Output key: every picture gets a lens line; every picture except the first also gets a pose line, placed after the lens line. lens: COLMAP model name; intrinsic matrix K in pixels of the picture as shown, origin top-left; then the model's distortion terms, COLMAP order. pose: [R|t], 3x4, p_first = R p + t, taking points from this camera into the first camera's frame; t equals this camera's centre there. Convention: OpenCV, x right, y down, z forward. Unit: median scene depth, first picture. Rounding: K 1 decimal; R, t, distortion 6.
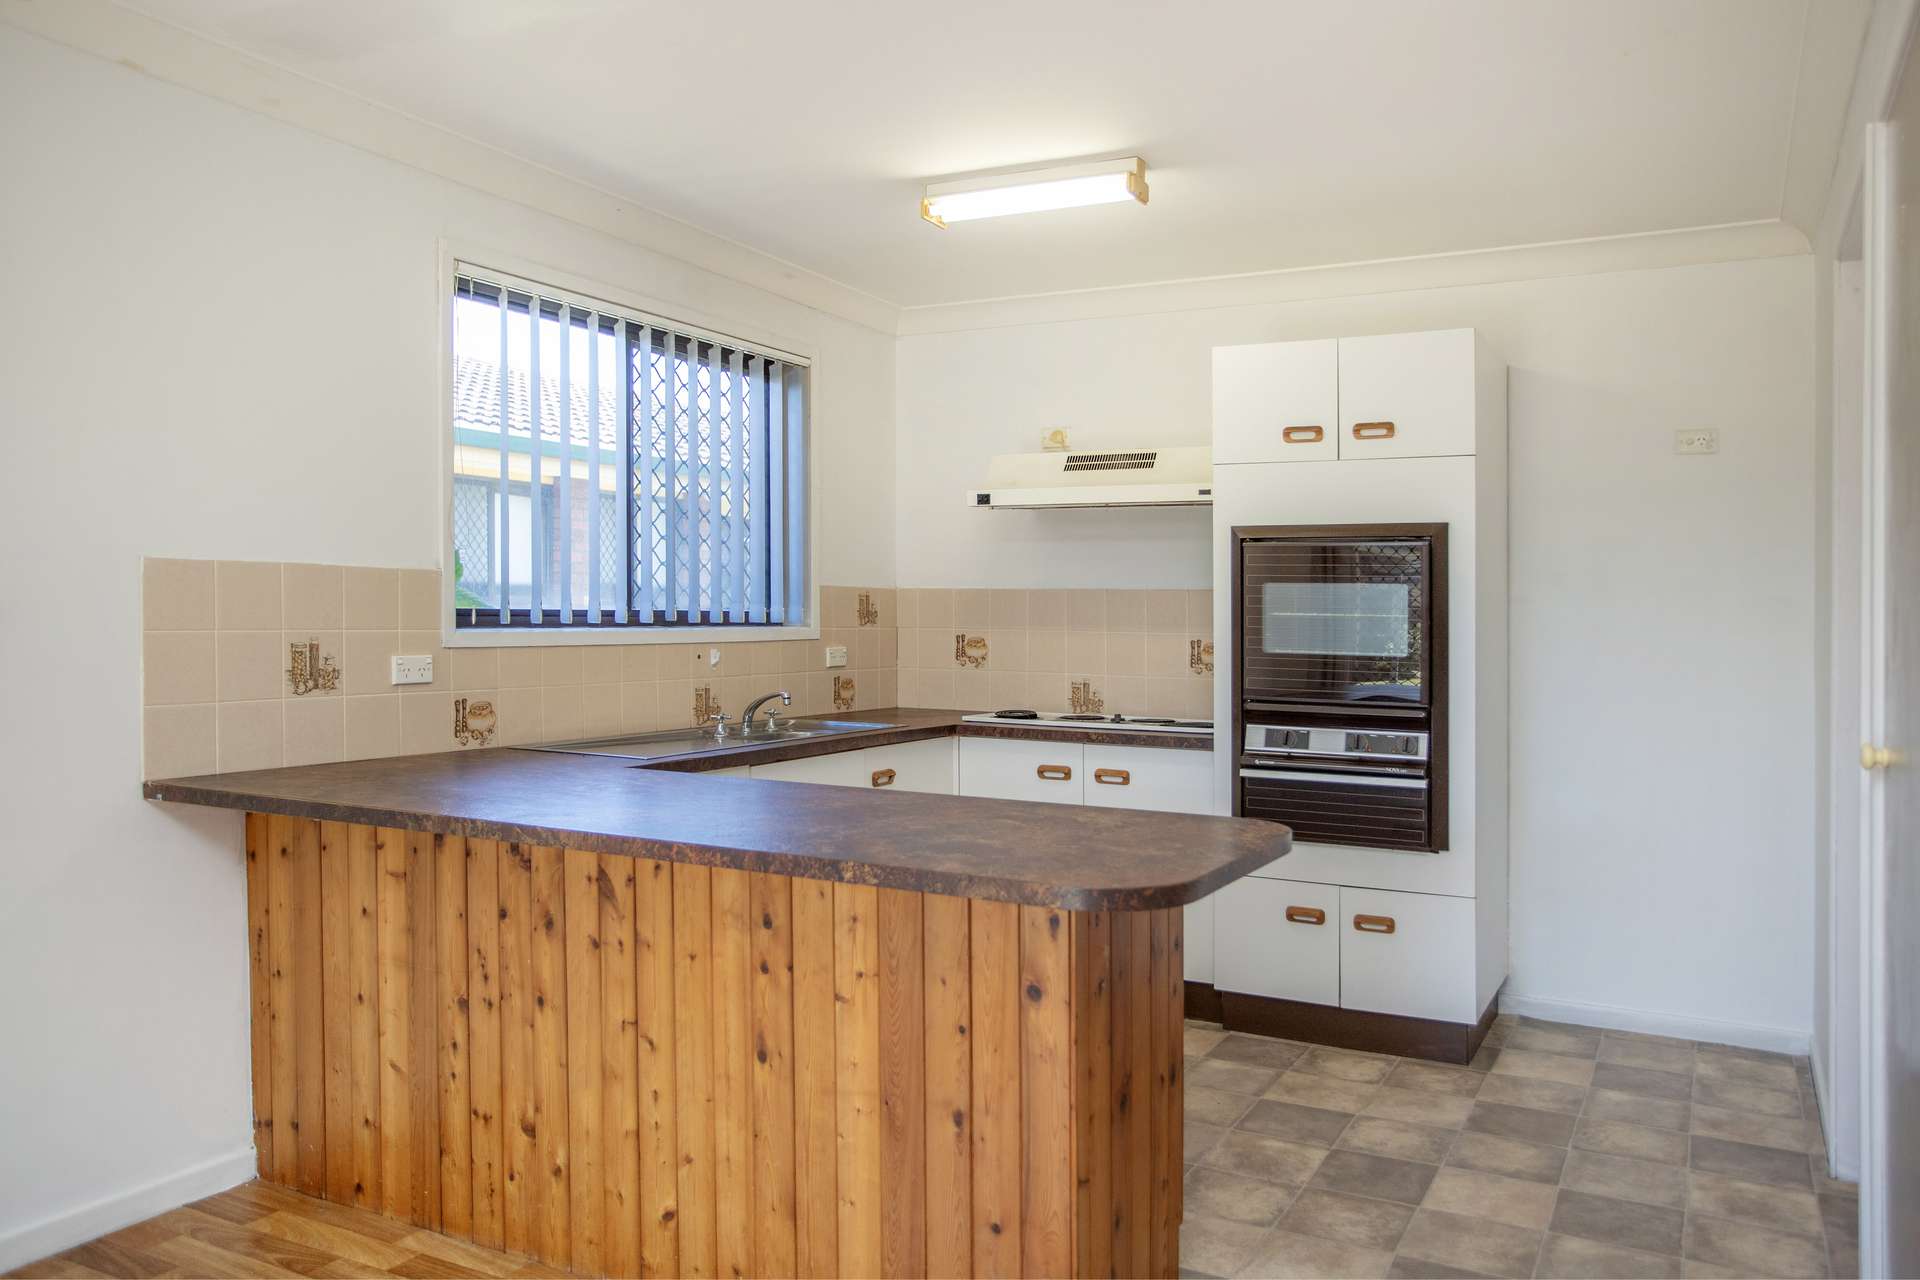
lens RADIAL K [[1453.4, 0, 960.0], [0, 1453.4, 640.0], [0, 0, 1]] dist [-0.015799, -0.004037]
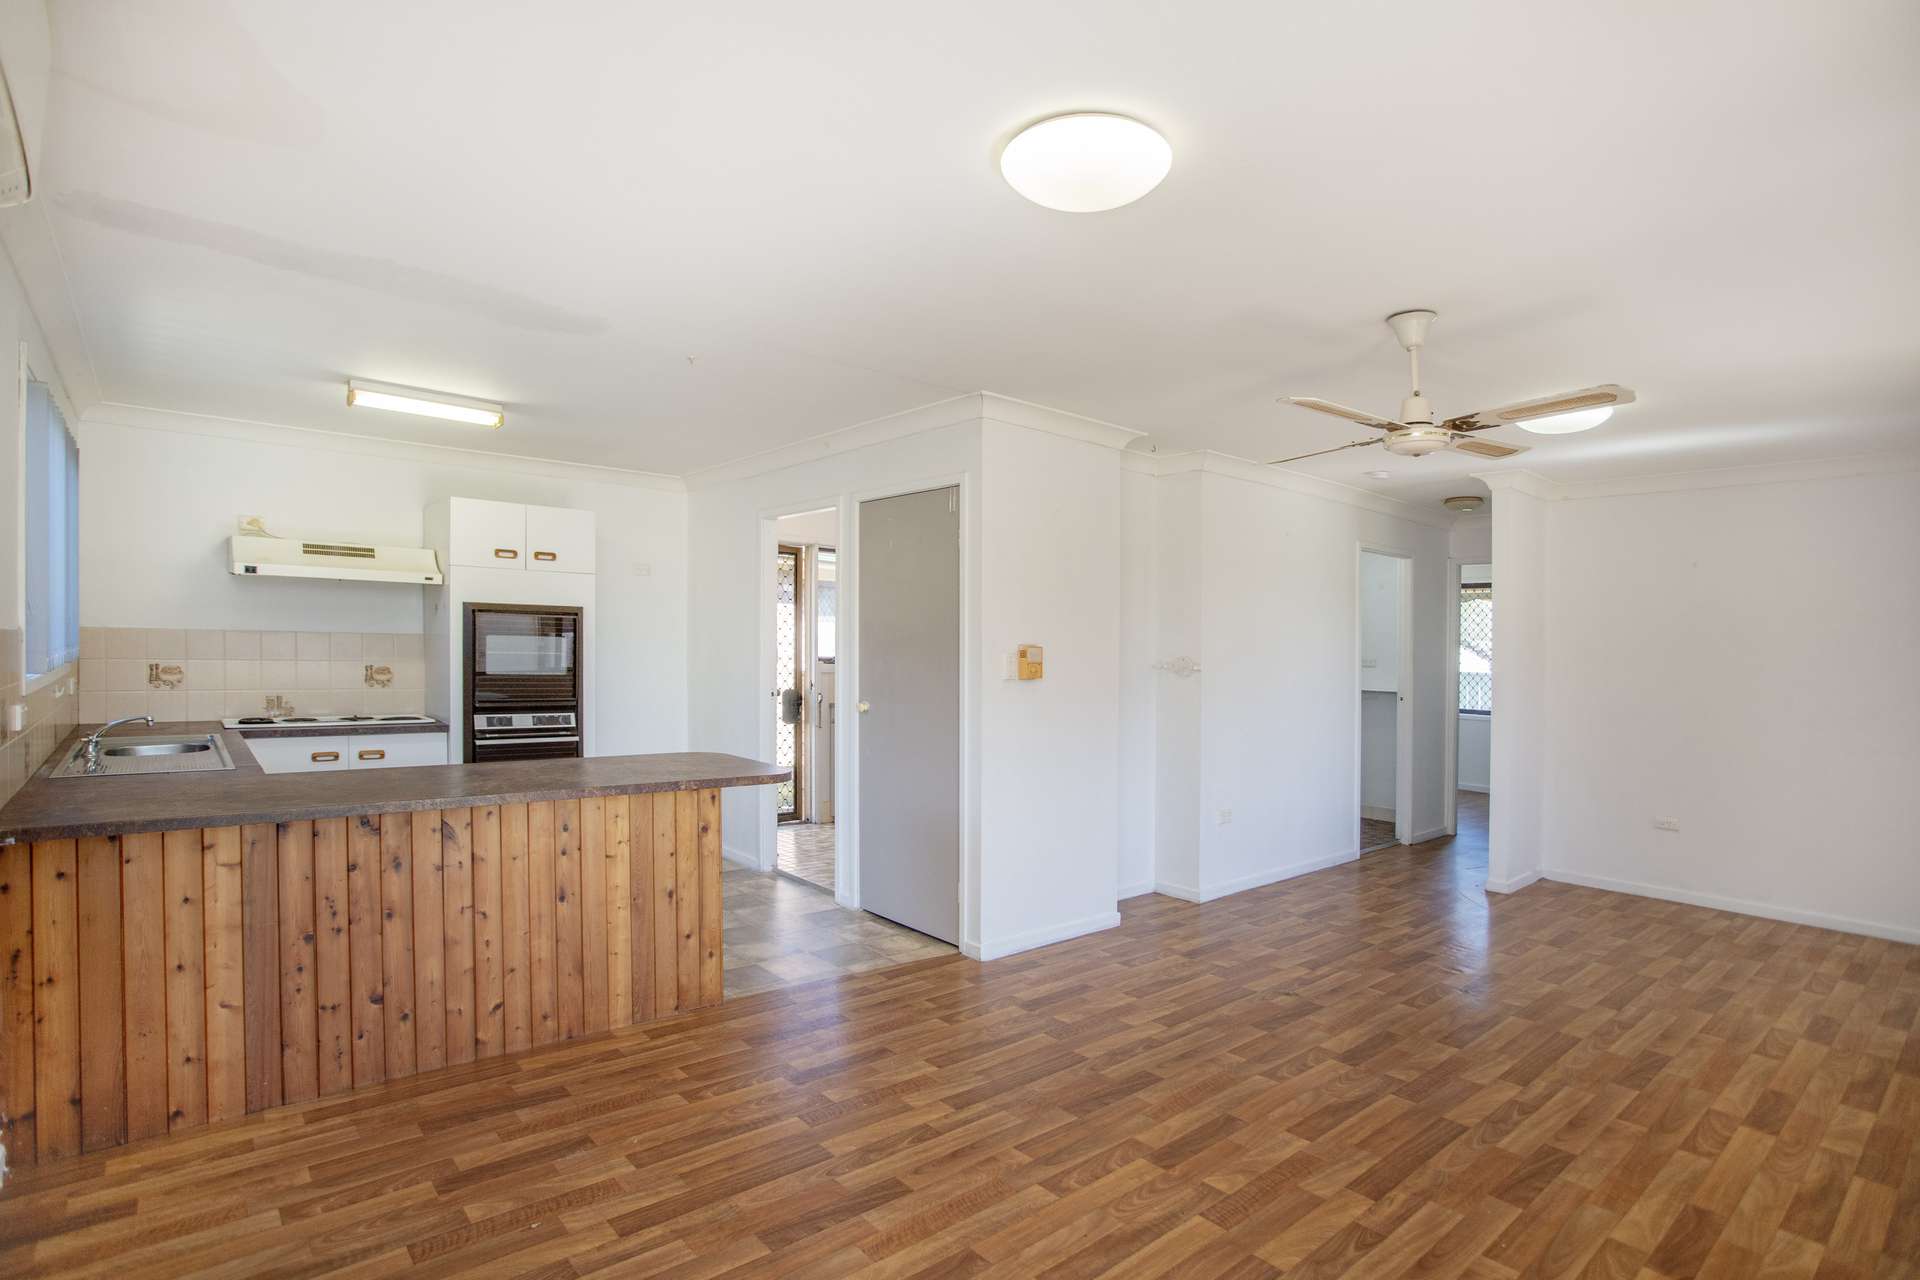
lens RADIAL K [[972.2, 0, 960.0], [0, 972.2, 640.0], [0, 0, 1]] dist [-0.002911, 0.000541]
pose [[0.370976, 0.000568, 0.928642, -0.858158], [-0.004299, 0.999990, 0.001105, -0.046679], [-0.928633, -0.004403, 0.370974, 0.019280]]
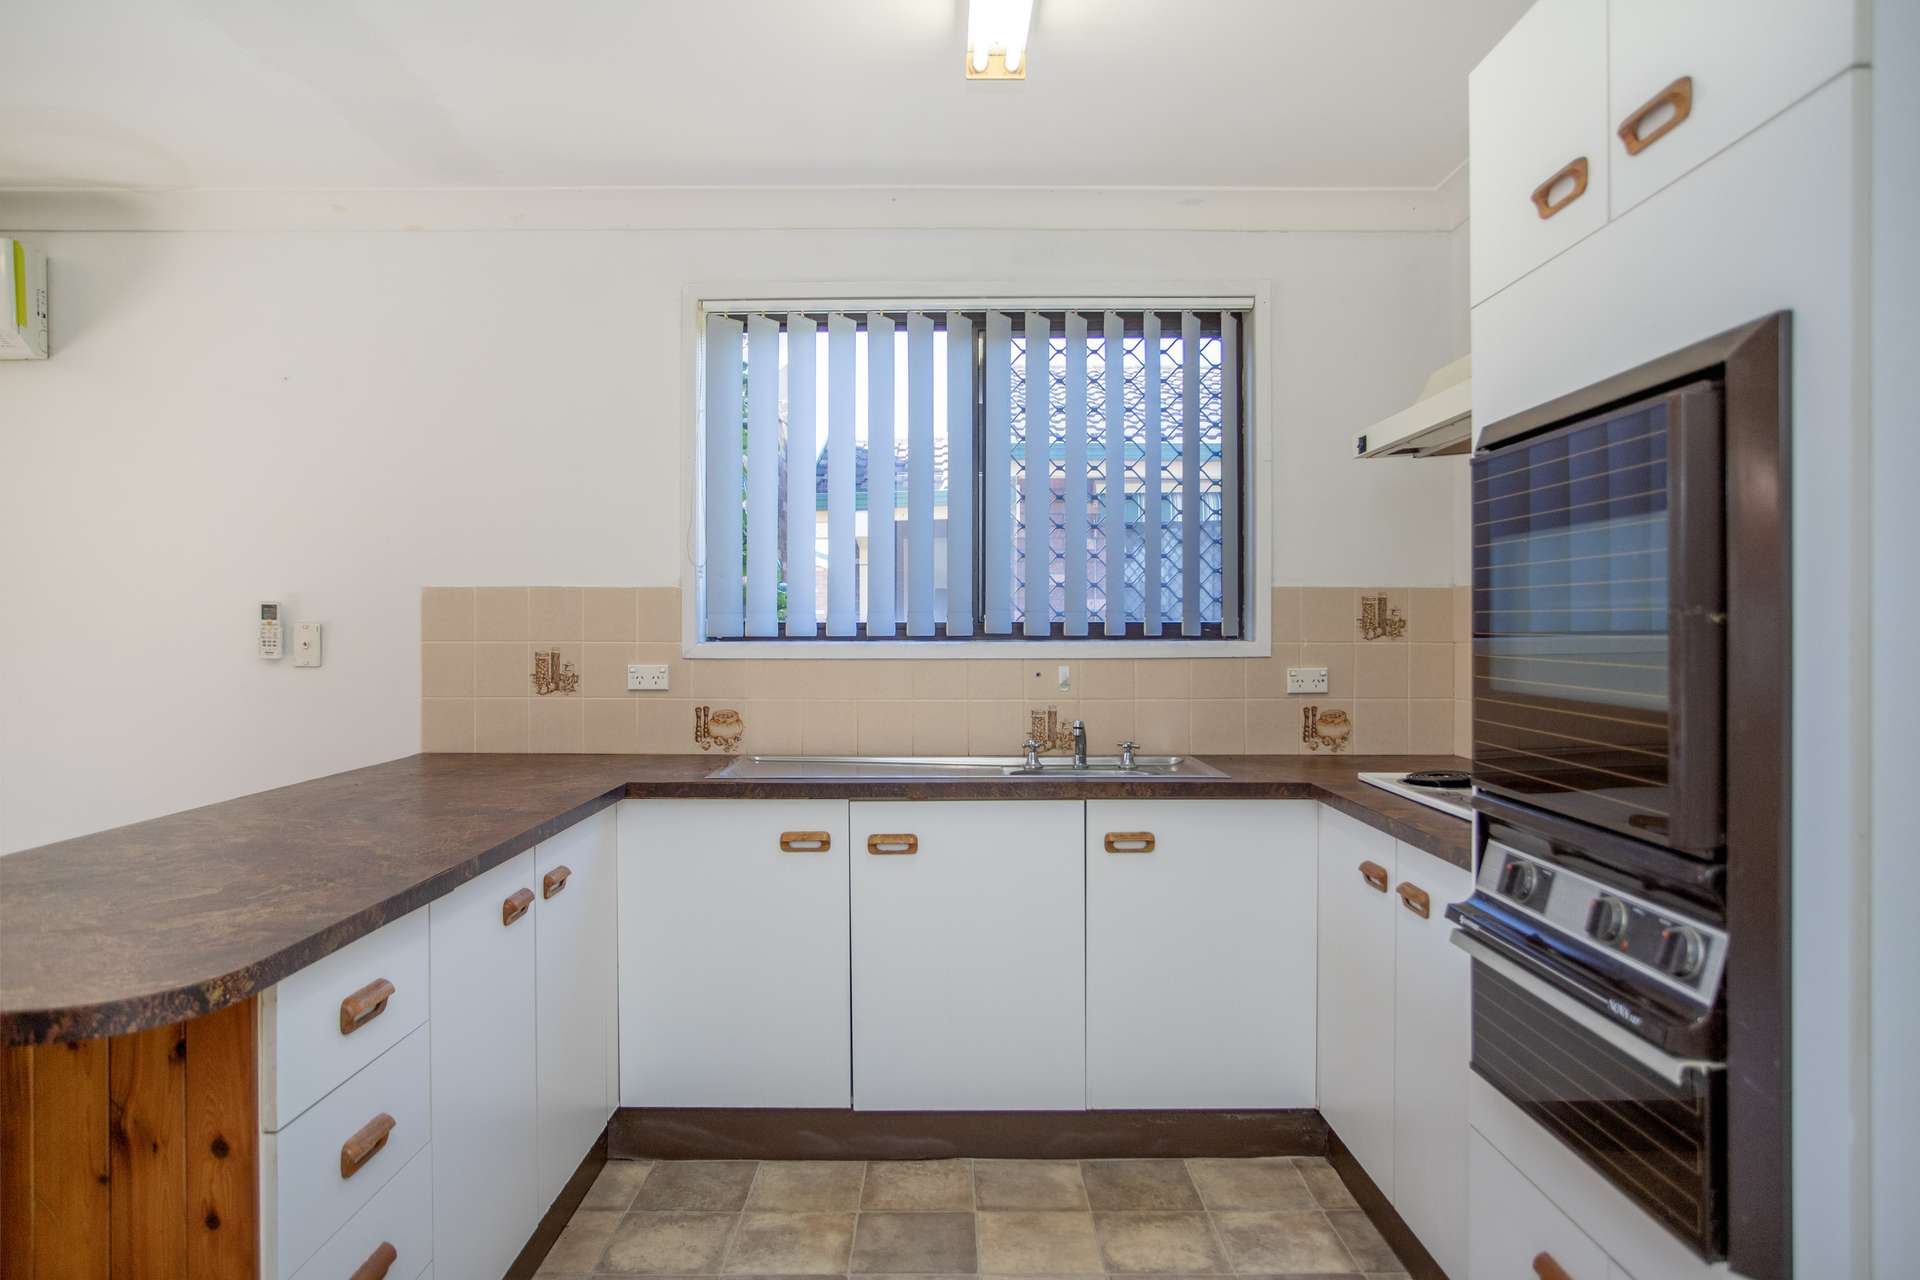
lens RADIAL K [[1195.7, 0, 960.0], [0, 1195.7, 640.0], [0, 0, 1]] dist [-0.005965, -0.000659]
pose [[0.459176, -0.006954, -0.888318, 0.588706], [-0.011078, 0.999847, -0.013553, 0.001524], [0.888276, 0.016064, 0.459028, 0.843192]]
